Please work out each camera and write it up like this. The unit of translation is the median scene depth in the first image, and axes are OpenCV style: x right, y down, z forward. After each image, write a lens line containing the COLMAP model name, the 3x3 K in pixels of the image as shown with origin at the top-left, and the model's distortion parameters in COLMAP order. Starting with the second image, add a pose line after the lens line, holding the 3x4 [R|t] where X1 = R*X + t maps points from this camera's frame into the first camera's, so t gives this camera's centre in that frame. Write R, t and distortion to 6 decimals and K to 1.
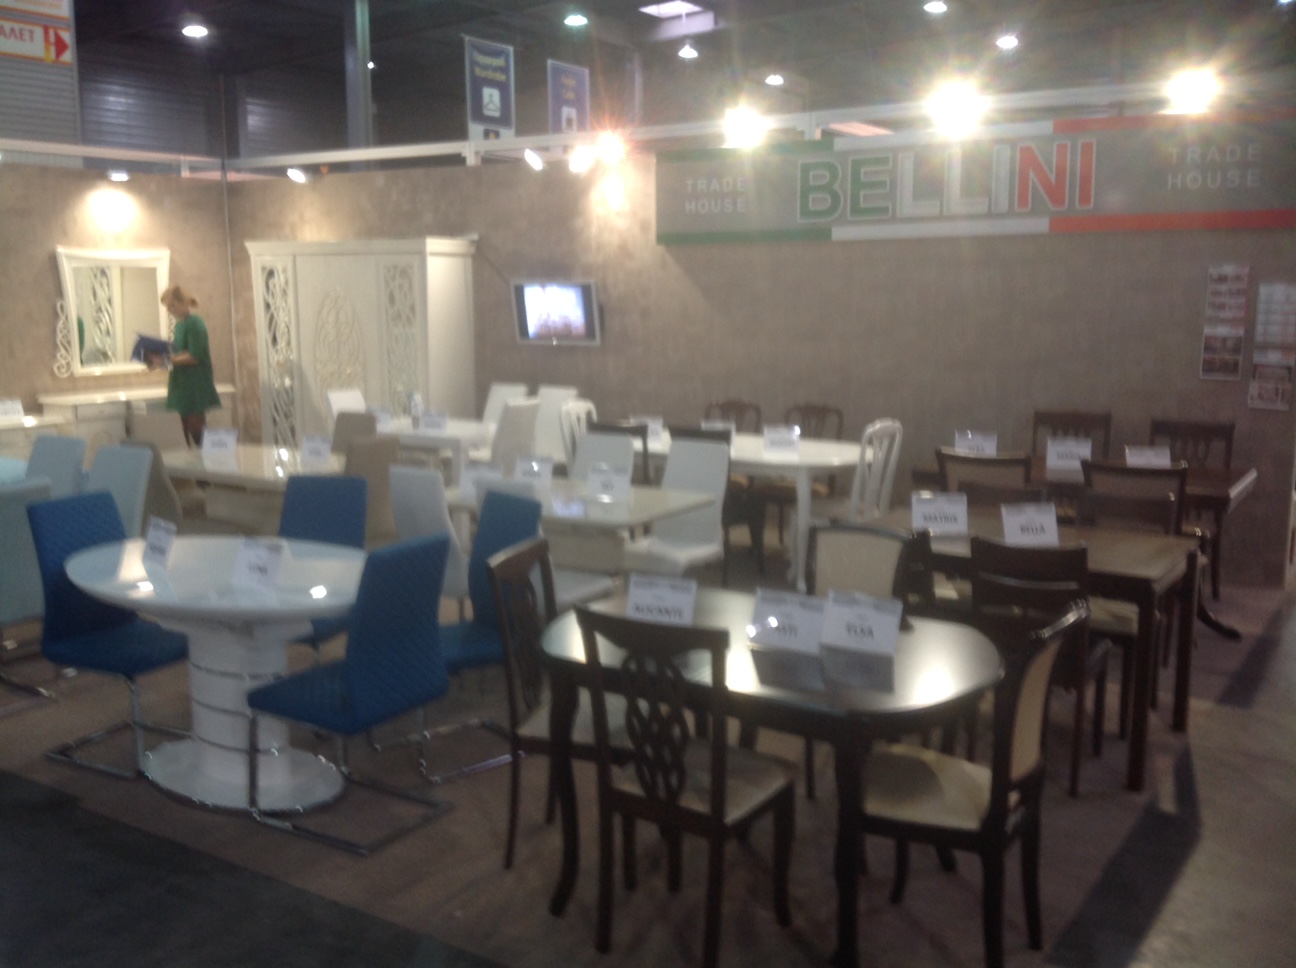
lens RADIAL K [[1260.8, 0, 648.0], [0, 1260.8, 484.0], [0, 0, 1]] dist [0.112467, -0.255933]
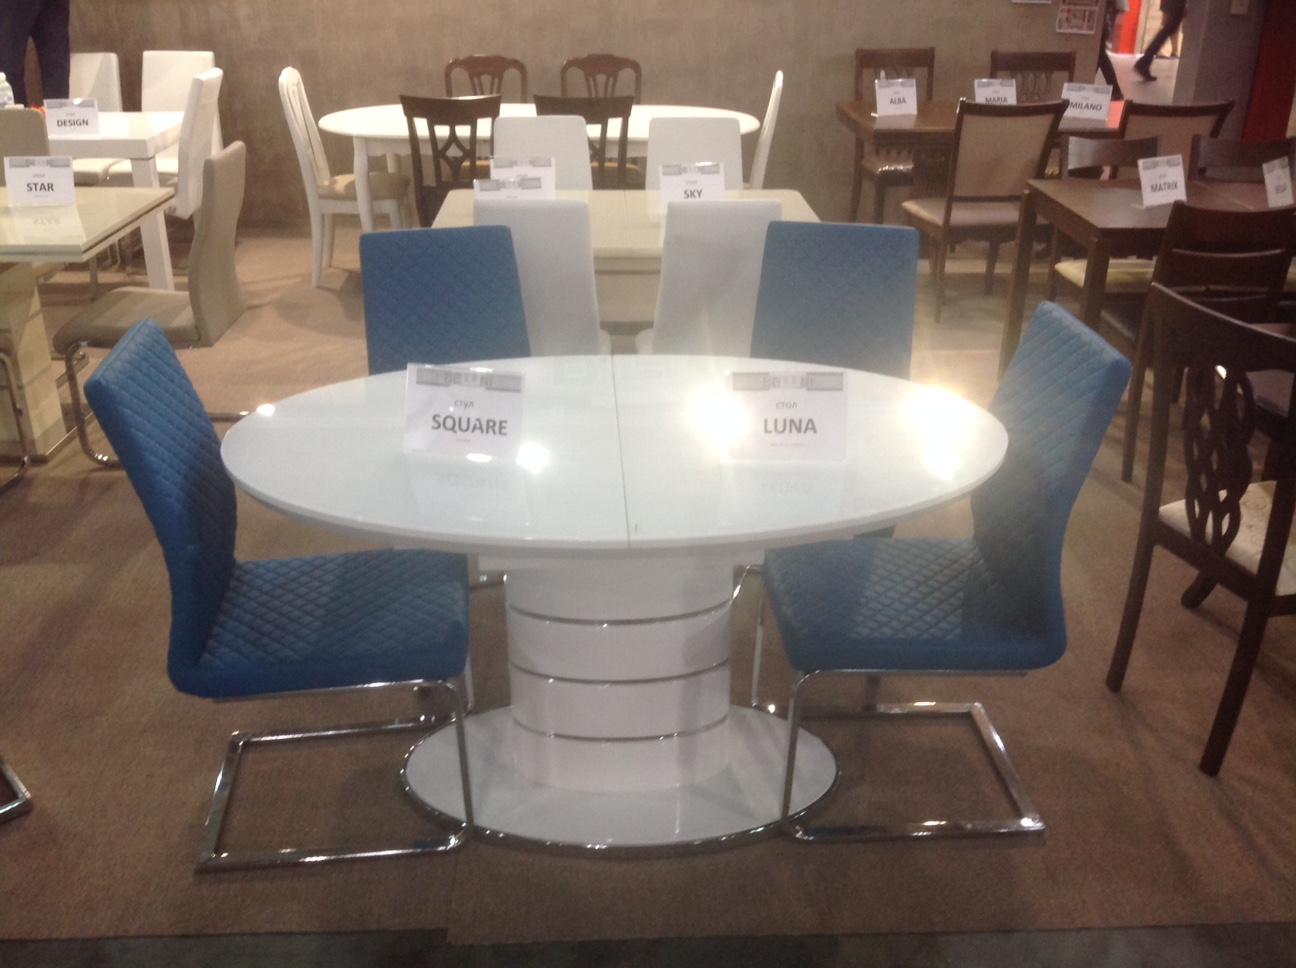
lens RADIAL K [[1252.0, 0, 634.7], [0, 1252.0, 467.0], [0, 0, 1]] dist [0.187650, -0.474101]
pose [[0.820074, -0.223118, 0.526970, -0.270646], [0.085411, 0.958268, 0.272813, -0.027004], [-0.565848, -0.178718, 0.804907, 0.262217]]
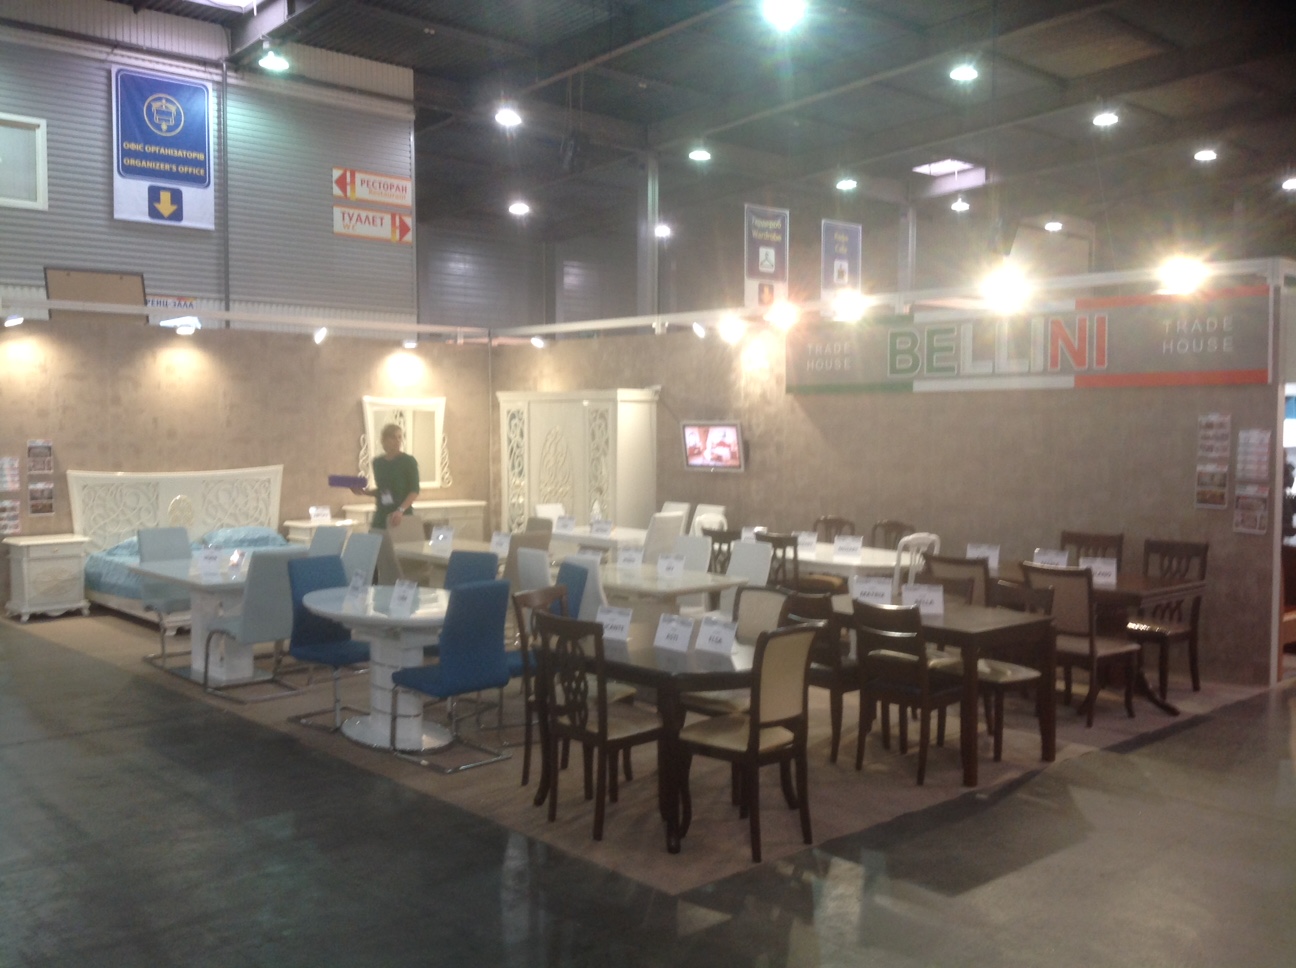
lens RADIAL K [[1252.0, 0, 634.7], [0, 1252.0, 467.0], [0, 0, 1]] dist [0.187650, -0.474101]
pose [[0.966461, 0.014579, -0.256400, 0.170857], [-0.044769, 0.992665, -0.112306, 0.028965], [0.252882, 0.120018, 0.960024, -0.220980]]
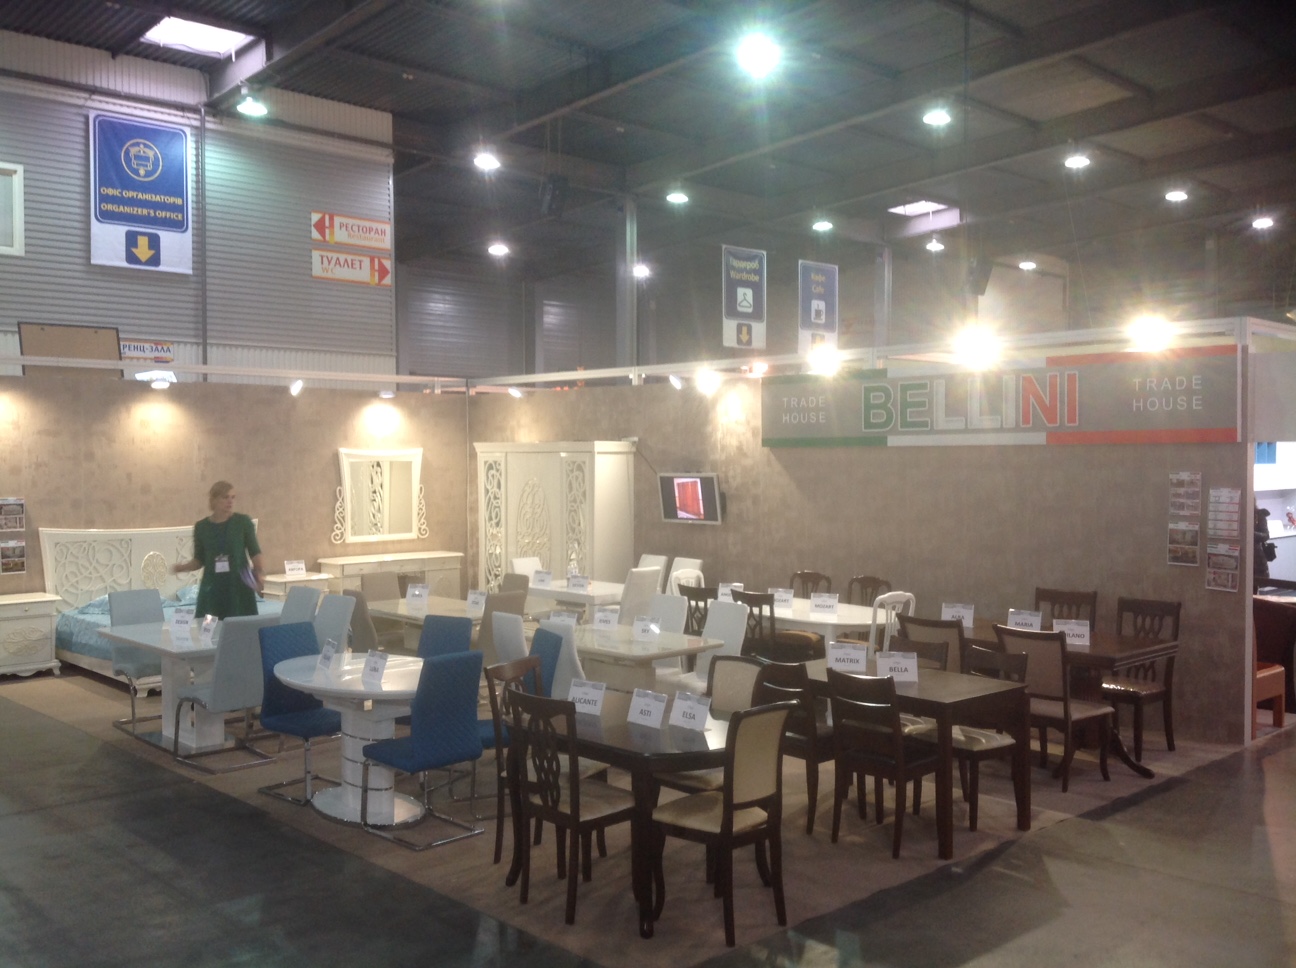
lens RADIAL K [[1252.0, 0, 634.7], [0, 1252.0, 467.0], [0, 0, 1]] dist [0.187650, -0.474101]
pose [[0.970174, 0.002920, -0.242392, 0.175084], [-0.037604, 0.989636, -0.138585, 0.009334], [0.239475, 0.143567, 0.960229, -0.222188]]
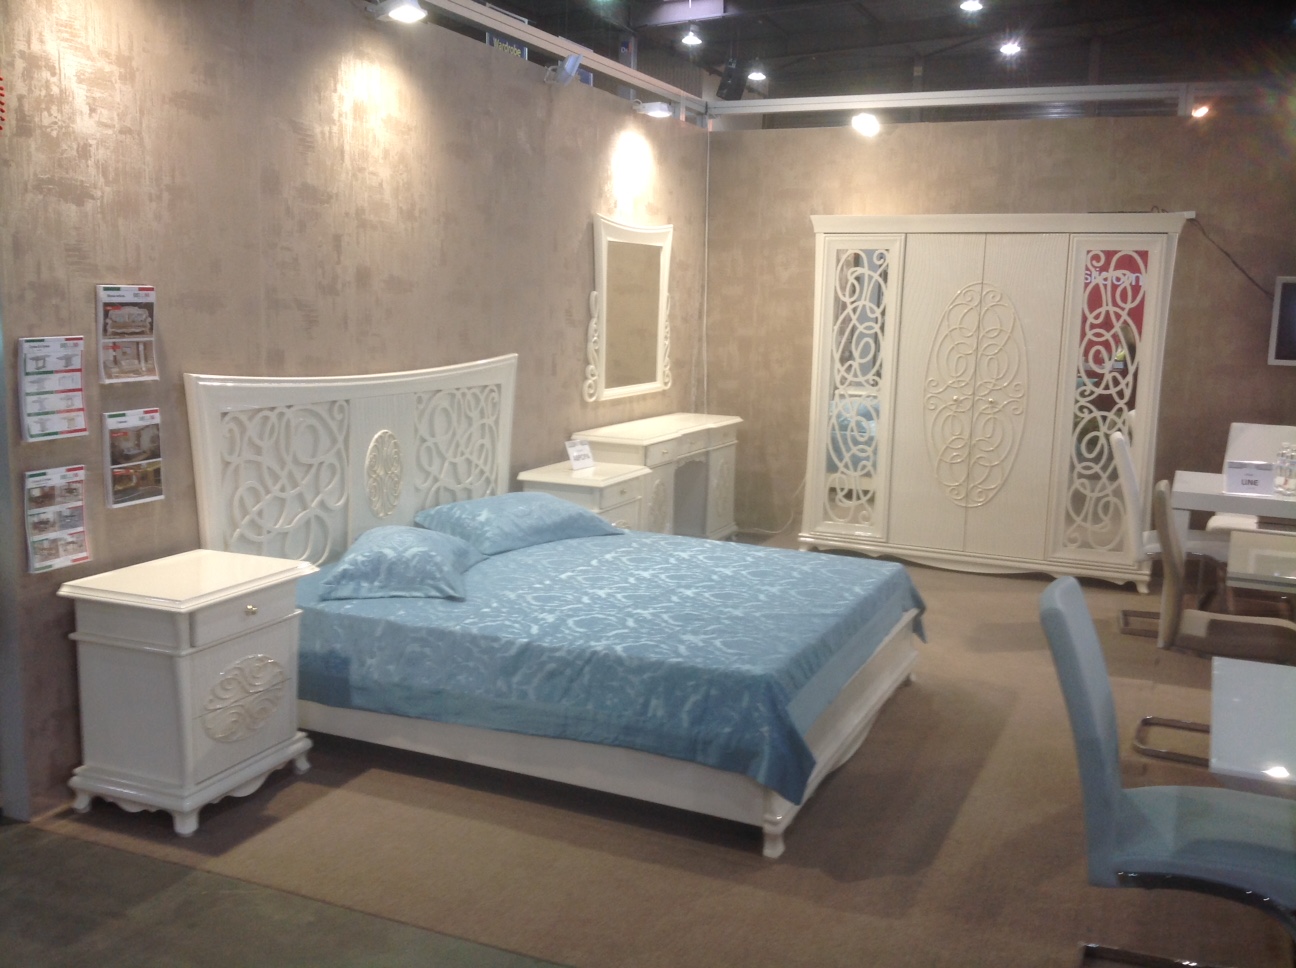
lens RADIAL K [[1249.1, 0, 636.2], [0, 1249.1, 474.4], [0, 0, 1]] dist [0.179175, -0.420958]
pose [[0.988289, 0.007572, 0.152409, -0.566210], [-0.006029, 0.999926, -0.010582, -0.040771], [-0.152477, 0.009539, 0.988261, 0.351615]]
